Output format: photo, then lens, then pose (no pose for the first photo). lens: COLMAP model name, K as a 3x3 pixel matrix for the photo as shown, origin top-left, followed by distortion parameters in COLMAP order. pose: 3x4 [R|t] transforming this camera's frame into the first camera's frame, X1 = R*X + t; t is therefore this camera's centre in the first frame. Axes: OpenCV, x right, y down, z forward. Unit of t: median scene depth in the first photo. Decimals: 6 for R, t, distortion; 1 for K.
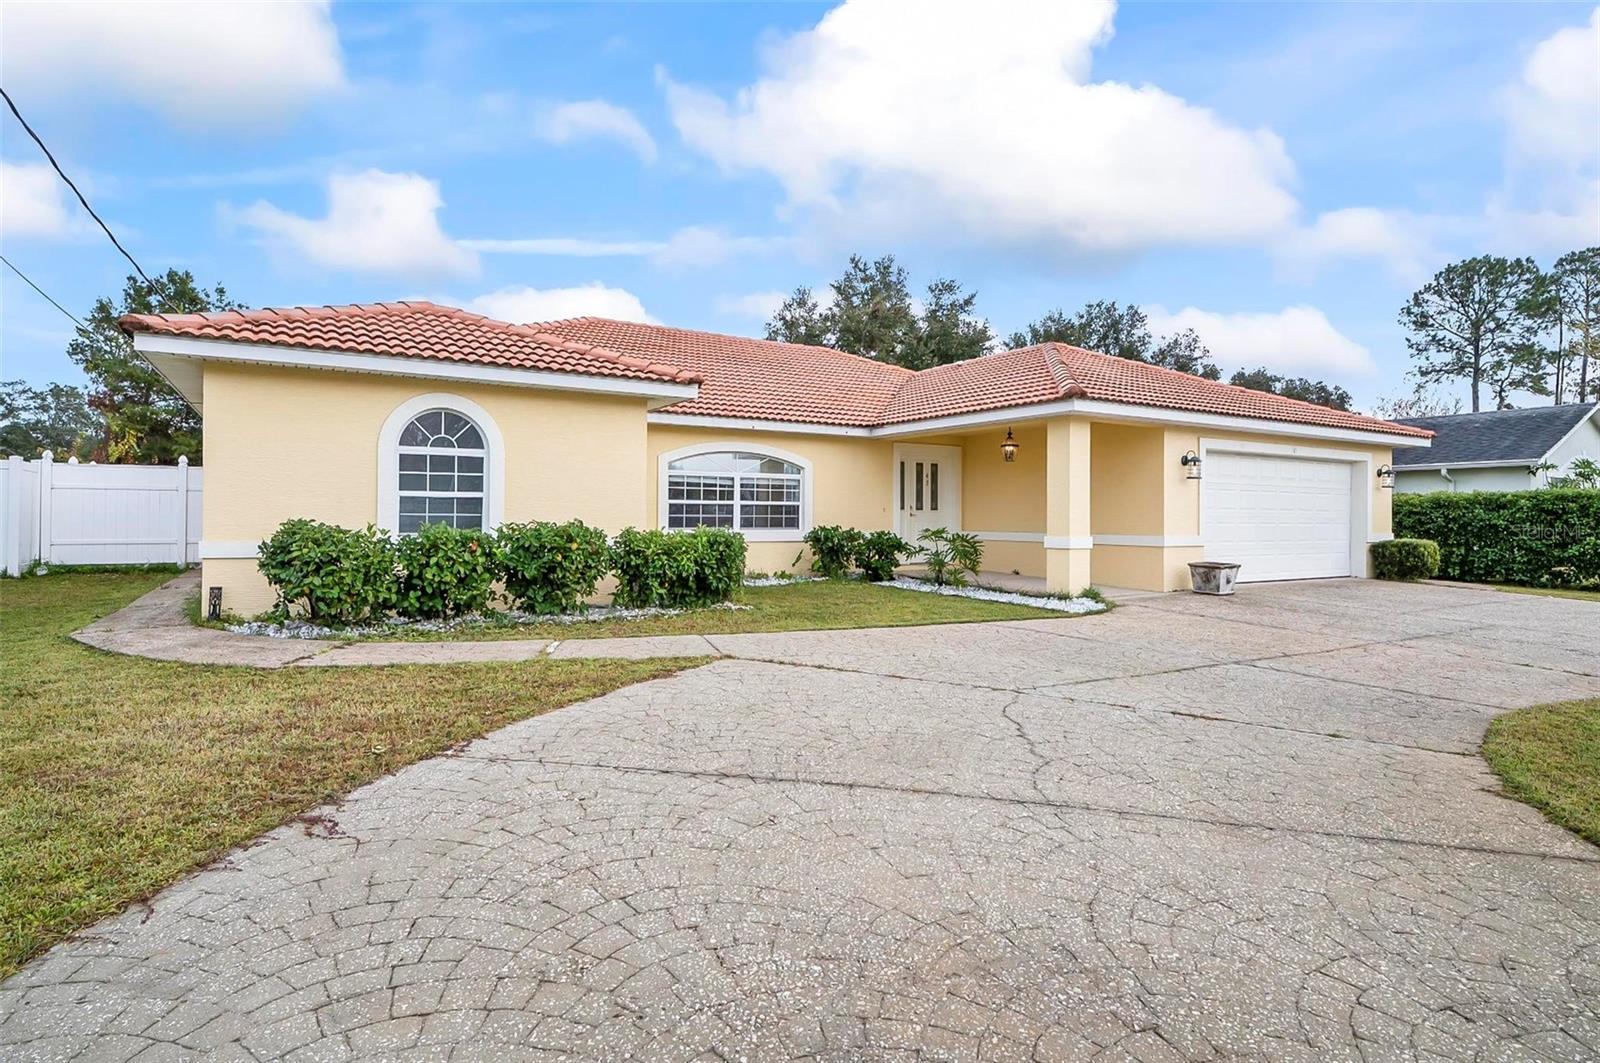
lens RADIAL K [[815.1, 0, 796.5], [0, 815.1, 521.4], [0, 0, 1]] dist [0.000924, 0.000116]
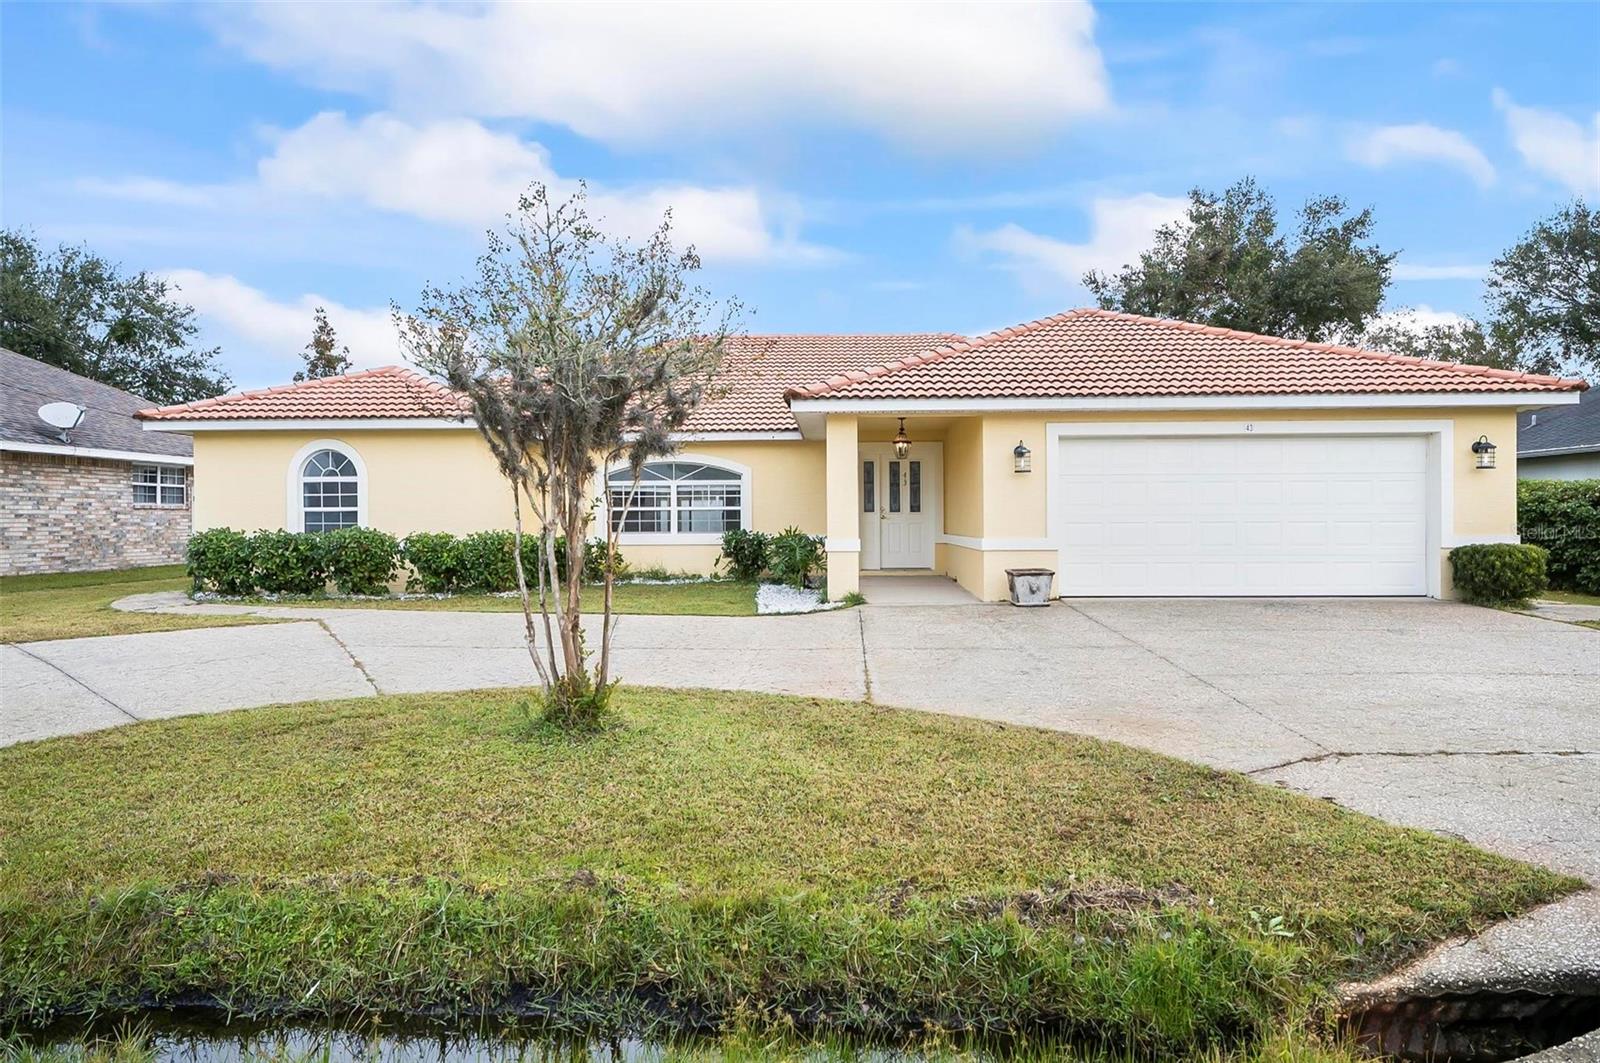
lens RADIAL K [[967.9, 0, 798.4], [0, 967.9, 519.8], [0, 0, 1]] dist [0.001605, 0.000345]
pose [[0.842869, -0.011998, -0.537986, 0.756803], [0.008344, 0.999923, -0.009226, 0.005049], [0.538055, 0.003288, 0.842904, 0.004174]]
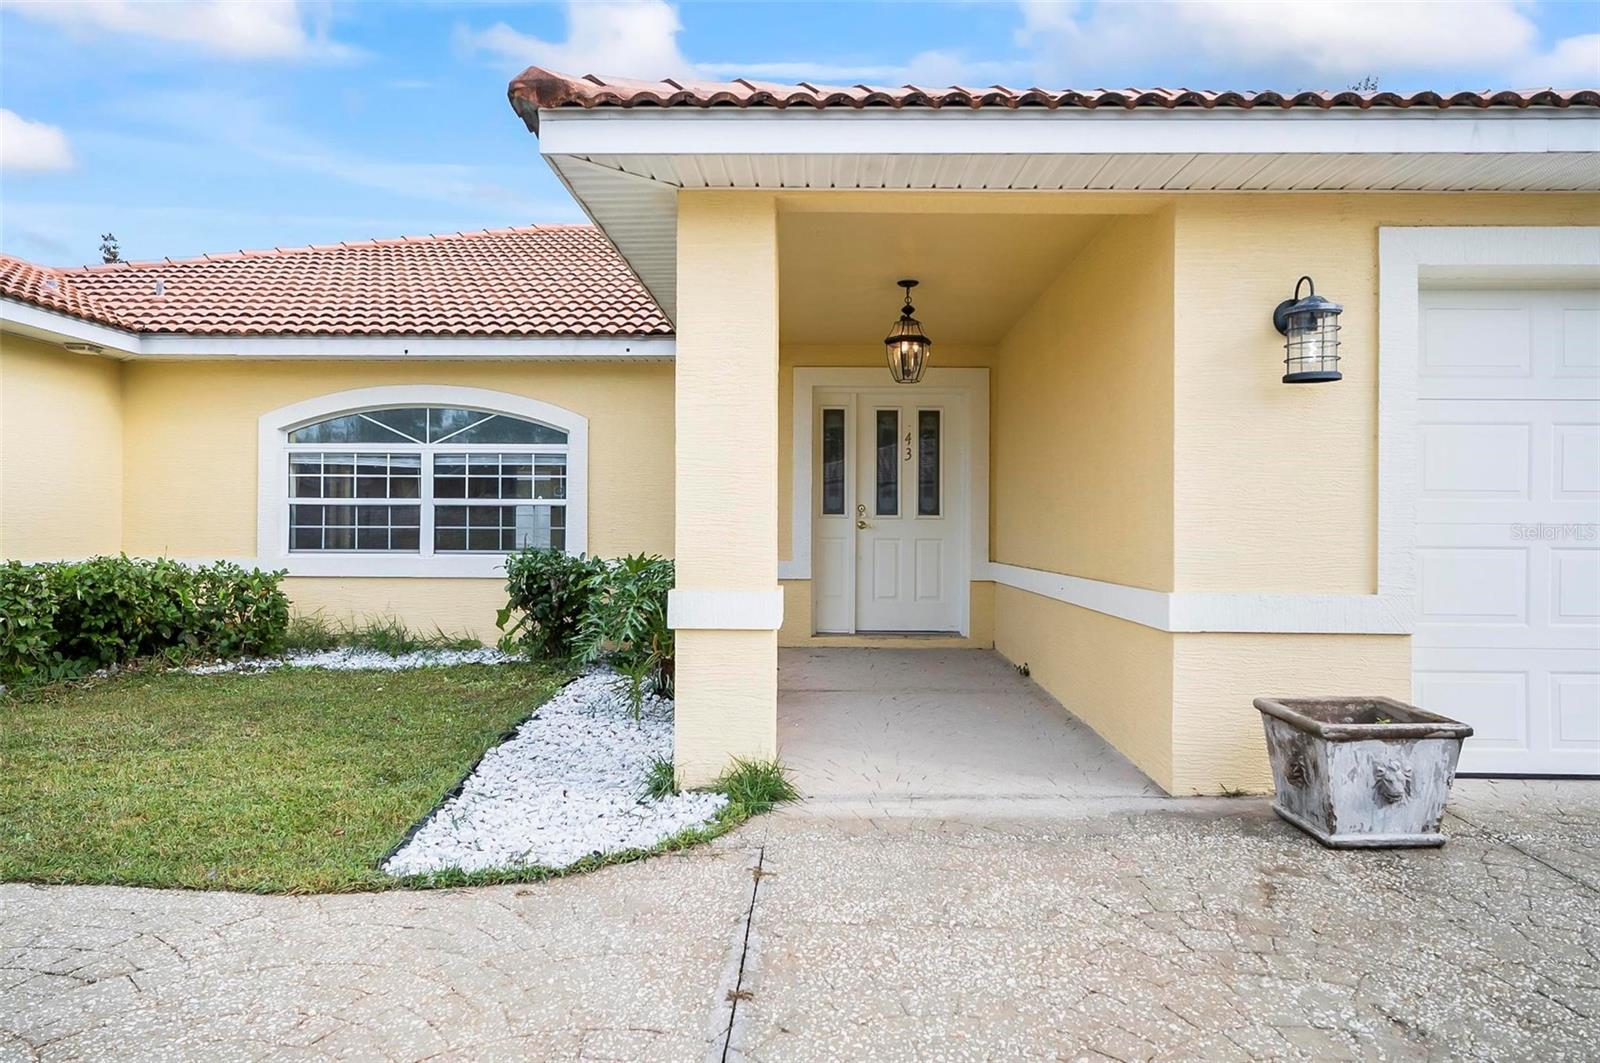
lens RADIAL K [[1009.0, 0, 808.7], [0, 1009.0, 528.7], [0, 0, 1]] dist [0.000459, -0.000398]
pose [[0.856629, -0.002414, -0.515927, 0.466167], [-0.004055, 0.999927, -0.011411, 0.000417], [0.515916, 0.011867, 0.856557, 0.573016]]
